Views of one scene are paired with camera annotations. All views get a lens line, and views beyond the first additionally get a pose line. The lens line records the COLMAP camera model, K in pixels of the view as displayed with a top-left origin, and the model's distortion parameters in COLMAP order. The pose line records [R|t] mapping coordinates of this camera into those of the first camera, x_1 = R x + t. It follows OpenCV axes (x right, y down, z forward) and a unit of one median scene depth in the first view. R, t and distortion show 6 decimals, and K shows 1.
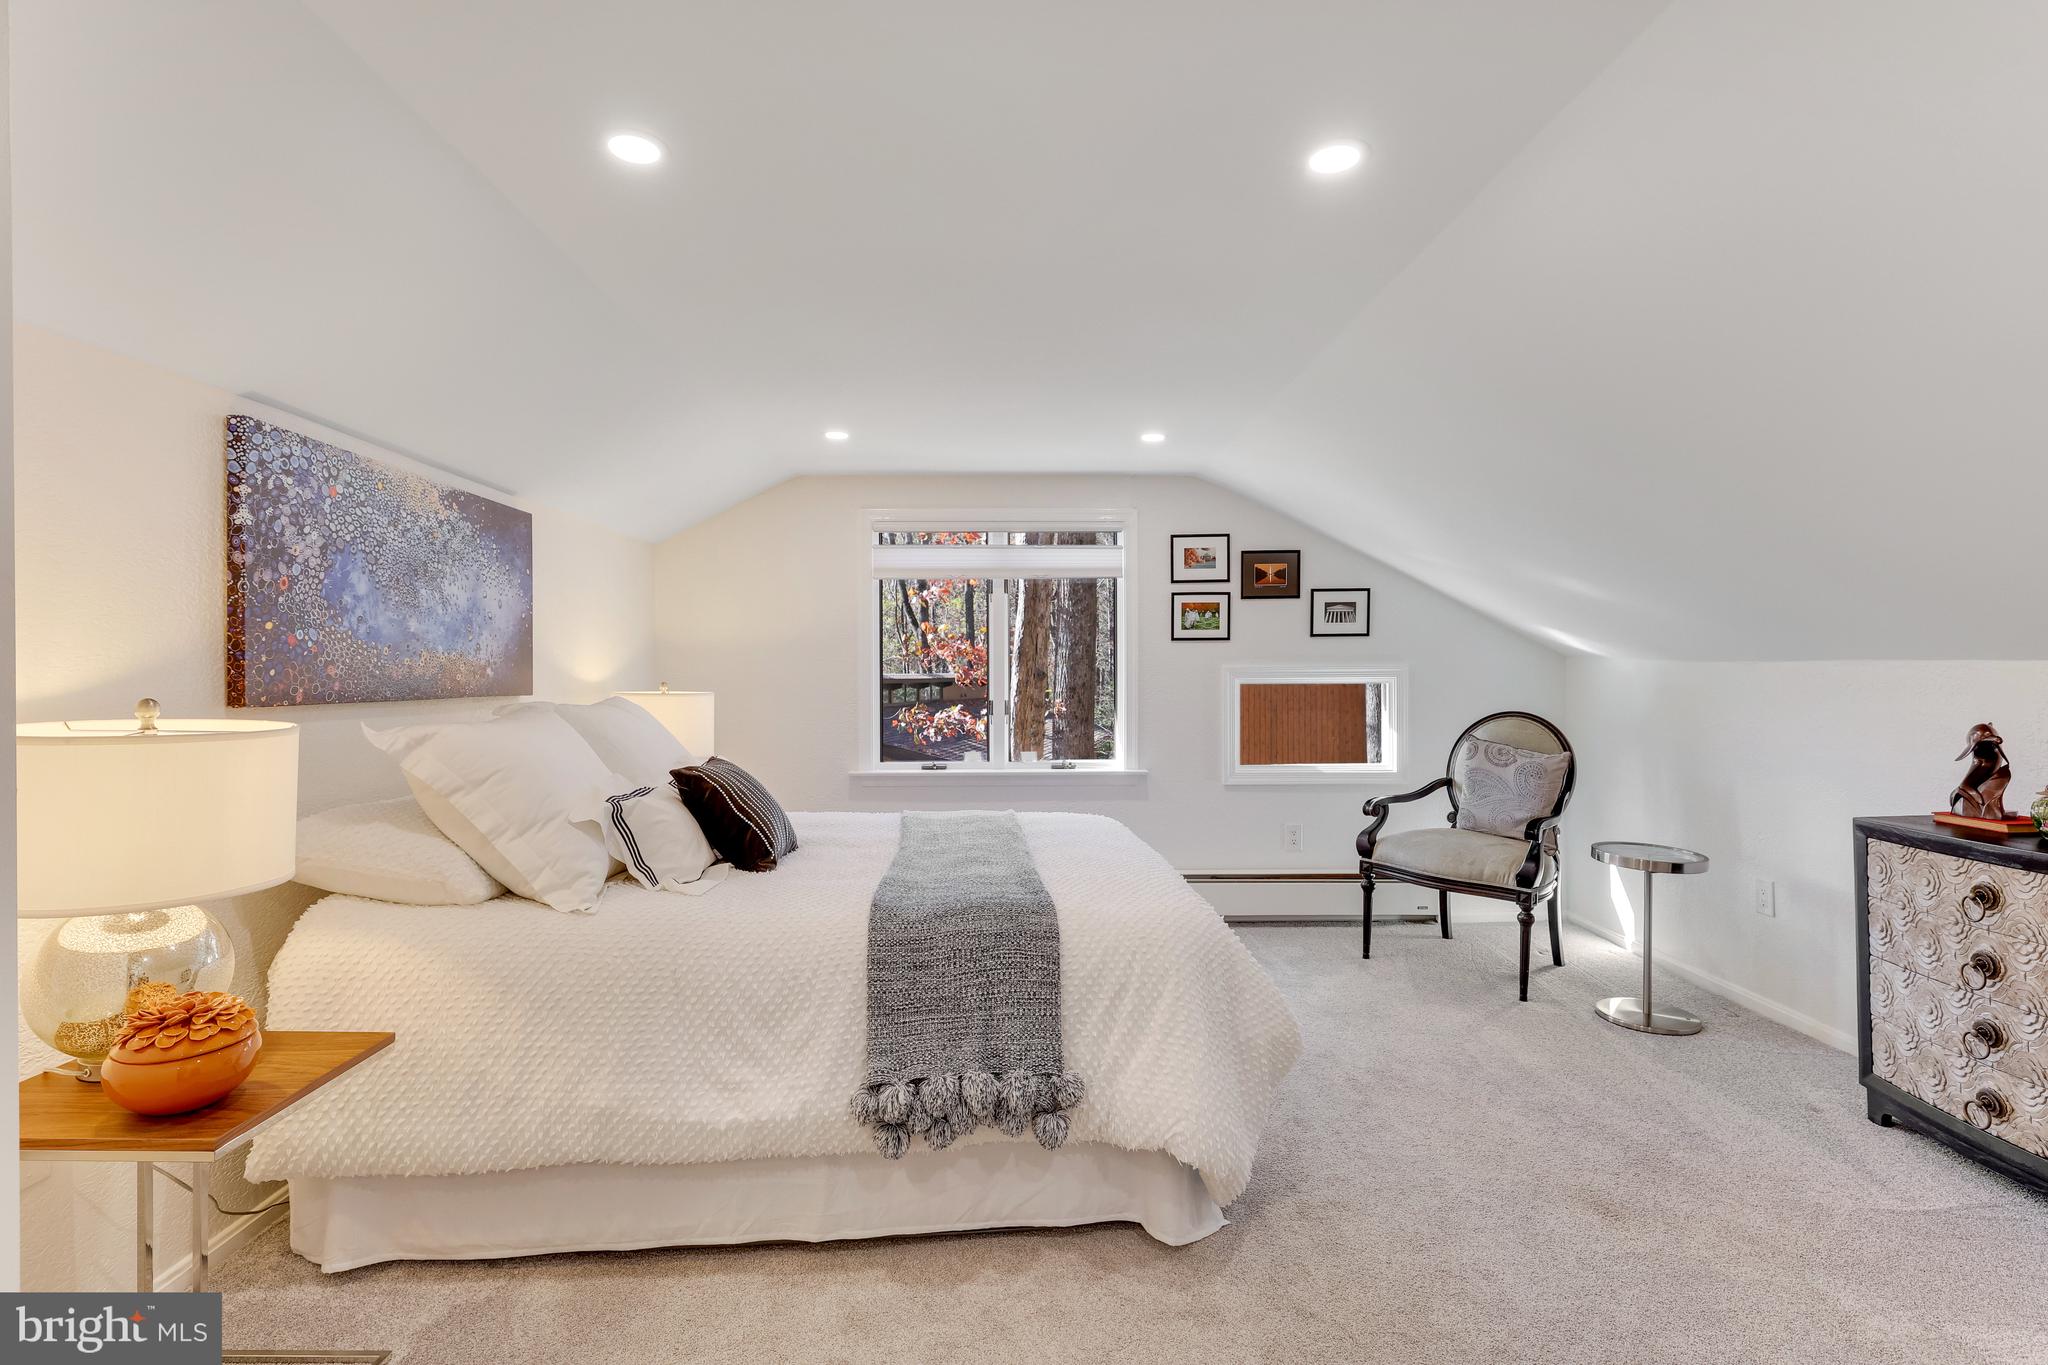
lens RADIAL K [[959.7, 0, 999.9], [0, 959.7, 673.6], [0, 0, 1]] dist [0.001049, -0.000118]
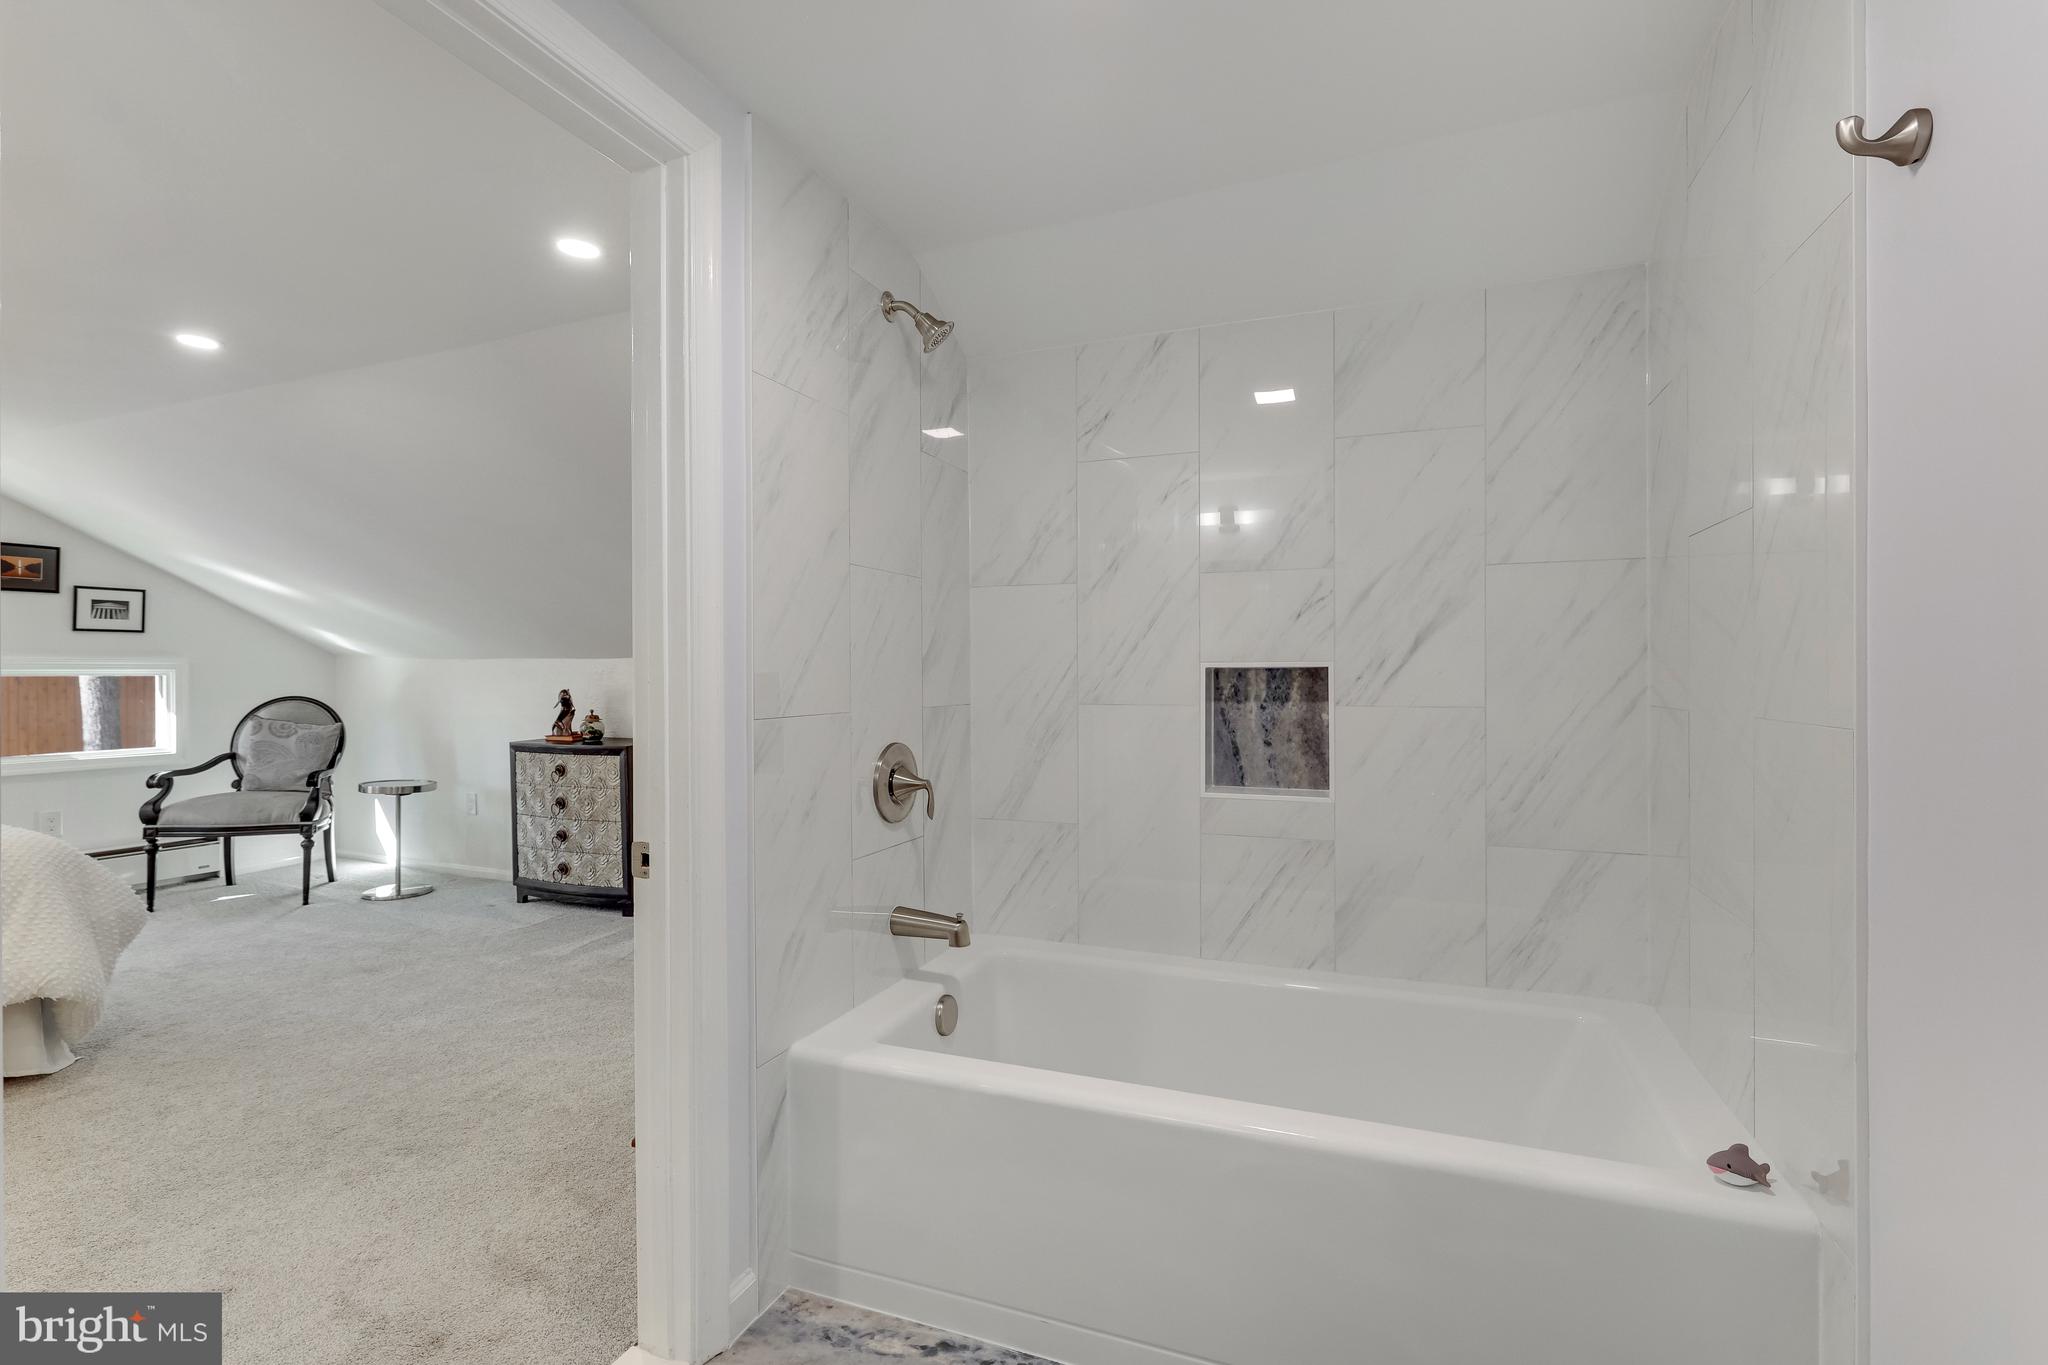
lens RADIAL K [[899.5, 0, 1034.1], [0, 899.5, 675.6], [0, 0, 1]] dist [0.000597, -0.000127]
pose [[0.360090, 0.000333, 0.932917, -0.370557], [0.004859, 0.999986, -0.002232, 0.030654], [-0.932905, 0.005337, 0.360084, -0.576261]]
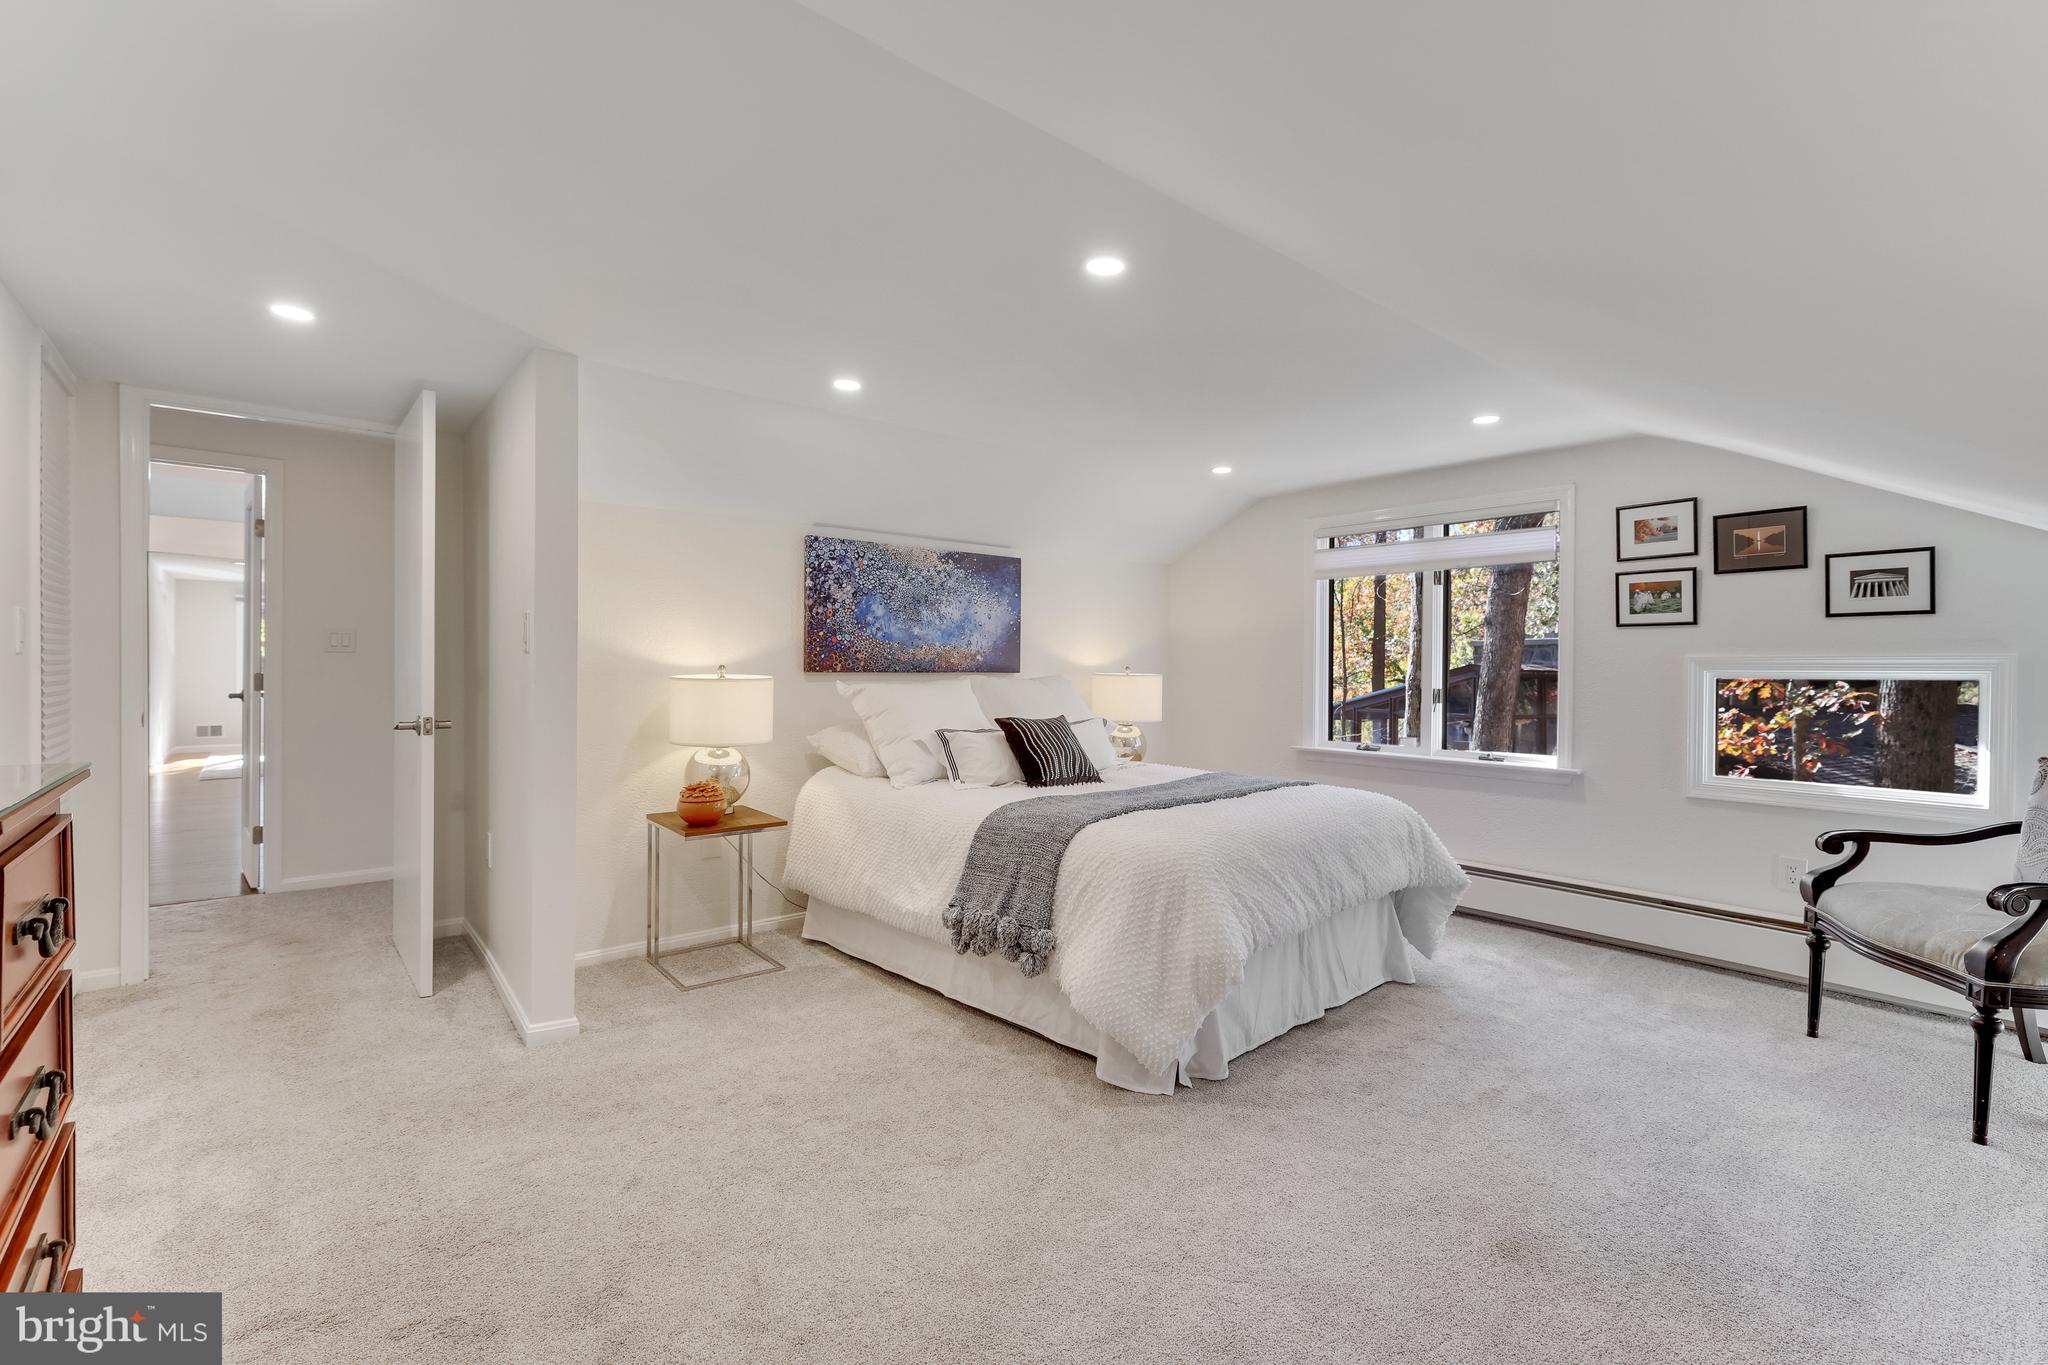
lens RADIAL K [[882.2, 0, 1007.0], [0, 882.2, 672.4], [0, 0, 1]] dist [0.000756, -0.000370]
pose [[0.628960, 0.014569, -0.777301, 0.787410], [-0.010222, 0.999893, 0.010469, 0.008364], [0.777371, 0.001361, 0.629041, 0.085816]]
